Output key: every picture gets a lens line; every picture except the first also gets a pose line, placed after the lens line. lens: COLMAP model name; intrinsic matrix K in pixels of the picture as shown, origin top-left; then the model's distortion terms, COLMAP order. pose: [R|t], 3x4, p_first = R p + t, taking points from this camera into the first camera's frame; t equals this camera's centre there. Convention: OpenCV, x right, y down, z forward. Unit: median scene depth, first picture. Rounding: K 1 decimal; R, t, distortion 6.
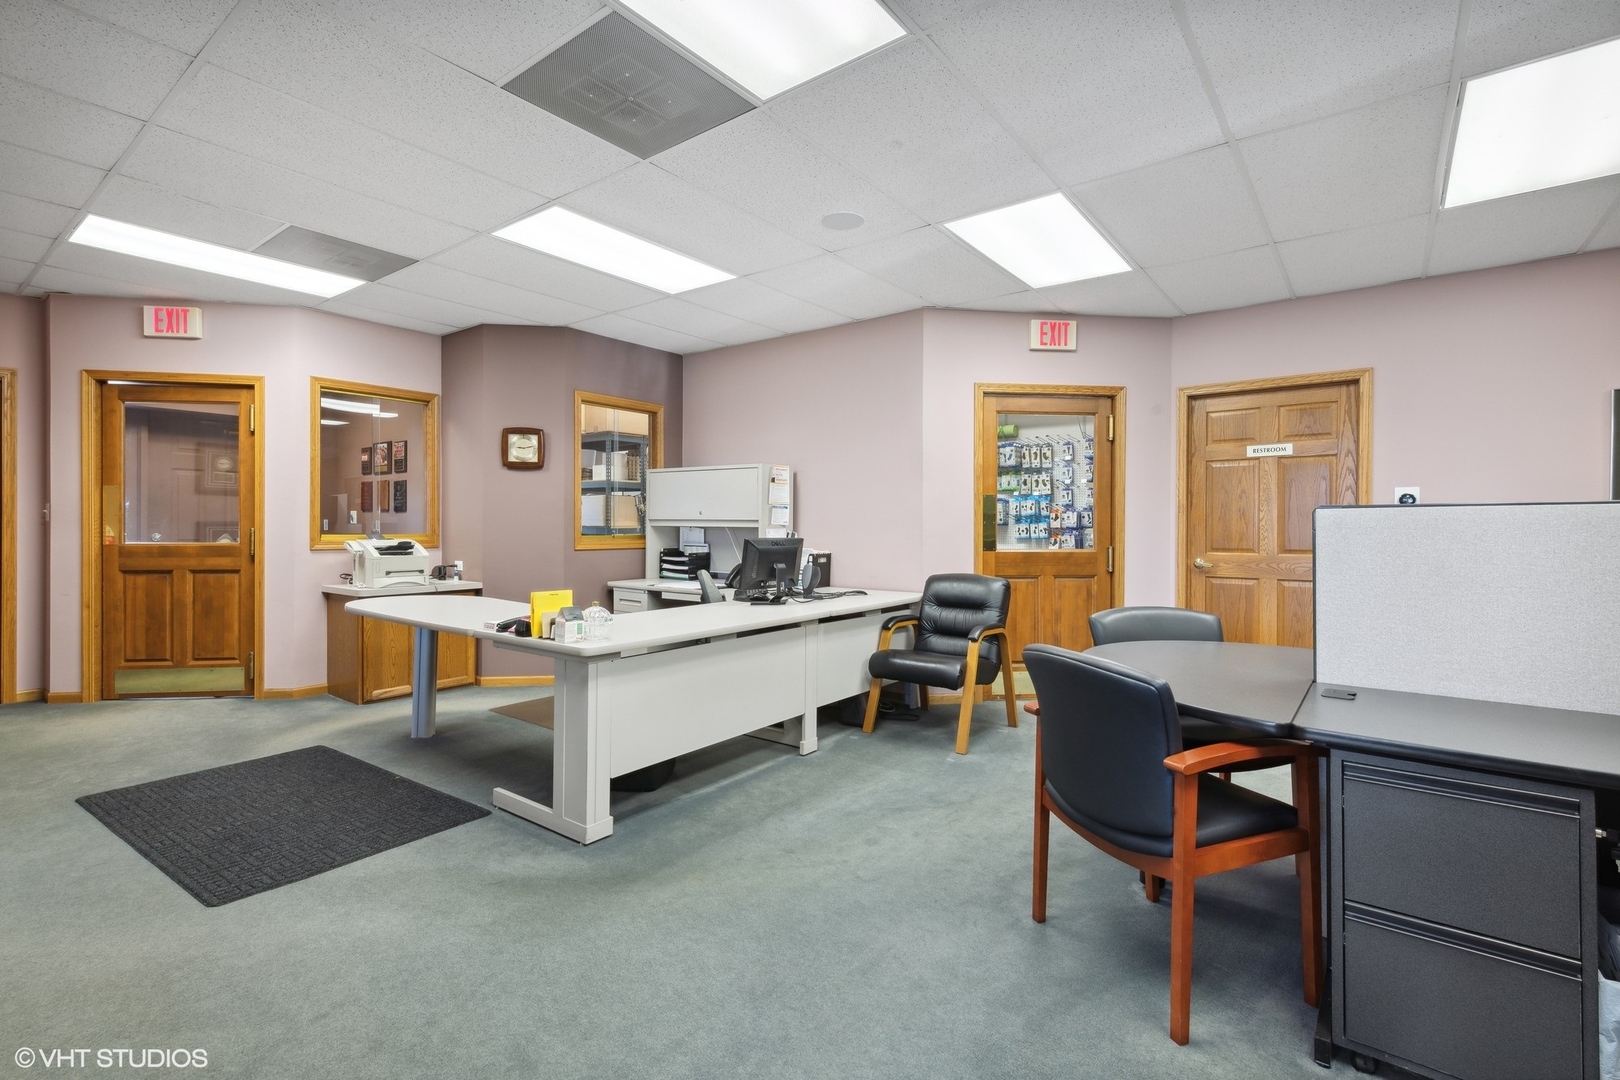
lens RADIAL K [[780.6, 0, 810.0], [0, 780.6, 516.2], [0, 0, 1]] dist [0.000143, -0.000643]
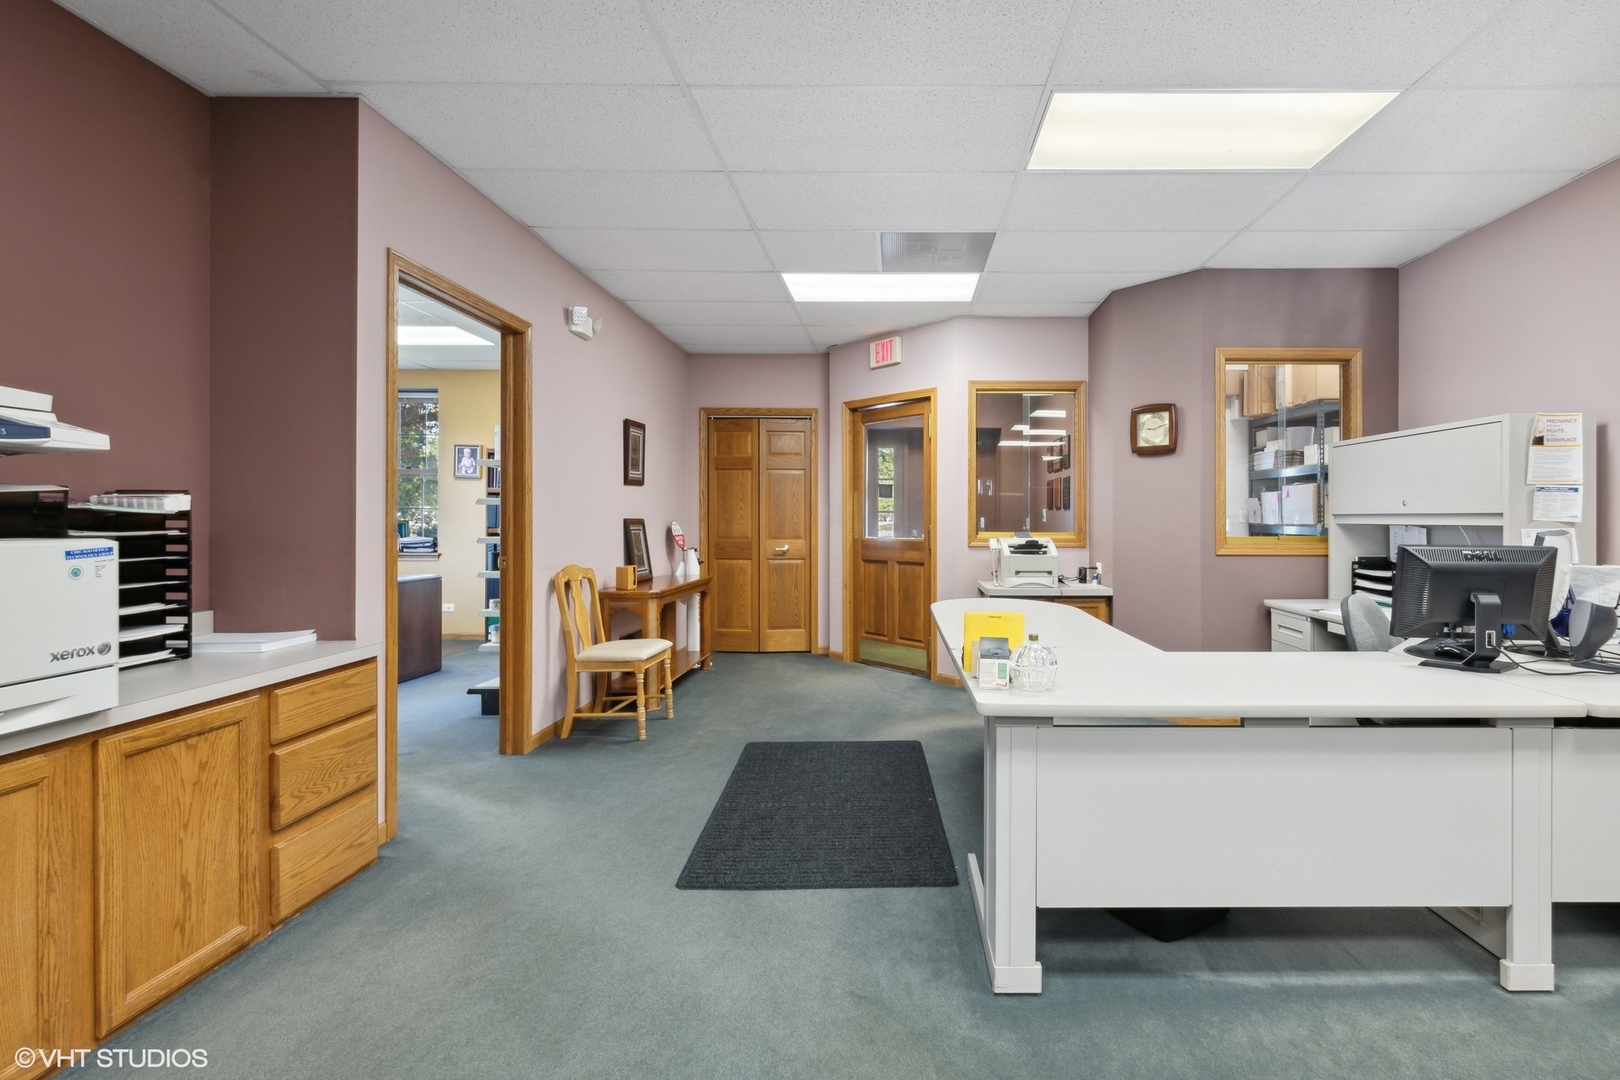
lens RADIAL K [[780.6, 0, 810.0], [0, 780.6, 516.2], [0, 0, 1]] dist [0.000143, -0.000643]
pose [[0.598293, -0.007399, -0.801243, 0.075557], [0.008959, 0.999957, -0.002544, 0.003395], [0.801227, -0.005656, 0.598334, 0.217497]]
